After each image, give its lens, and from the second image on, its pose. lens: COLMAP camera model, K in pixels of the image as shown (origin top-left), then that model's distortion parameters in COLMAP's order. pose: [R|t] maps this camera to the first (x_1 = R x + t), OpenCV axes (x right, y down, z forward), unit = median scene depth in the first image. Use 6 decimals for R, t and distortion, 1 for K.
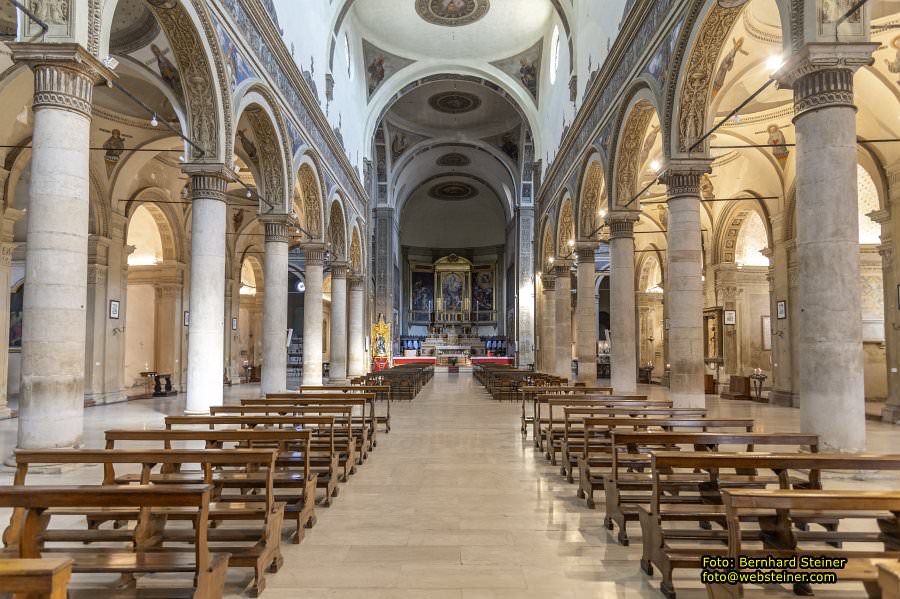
lens RADIAL K [[737.1, 0, 450.0], [0, 737.1, 299.5], [0, 0, 1]] dist [0.002540, -0.000113]
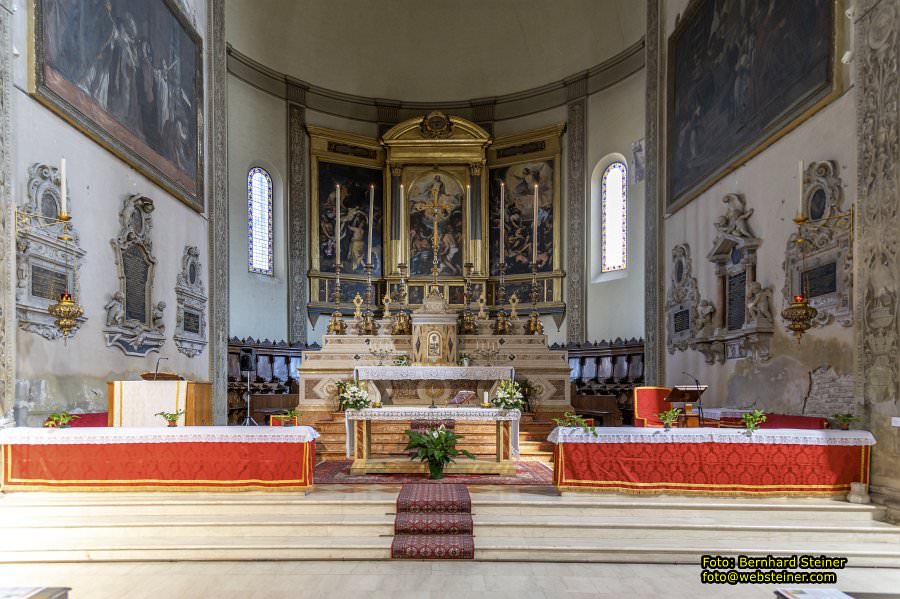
lens RADIAL K [[737.1, 0, 450.0], [0, 737.1, 299.5], [0, 0, 1]] dist [0.002540, -0.000113]
pose [[0.999837, -0.001292, 0.018005, 0.003814], [0.002247, 0.998584, -0.053145, 0.045733], [-0.017911, 0.053177, 0.998424, 0.647605]]
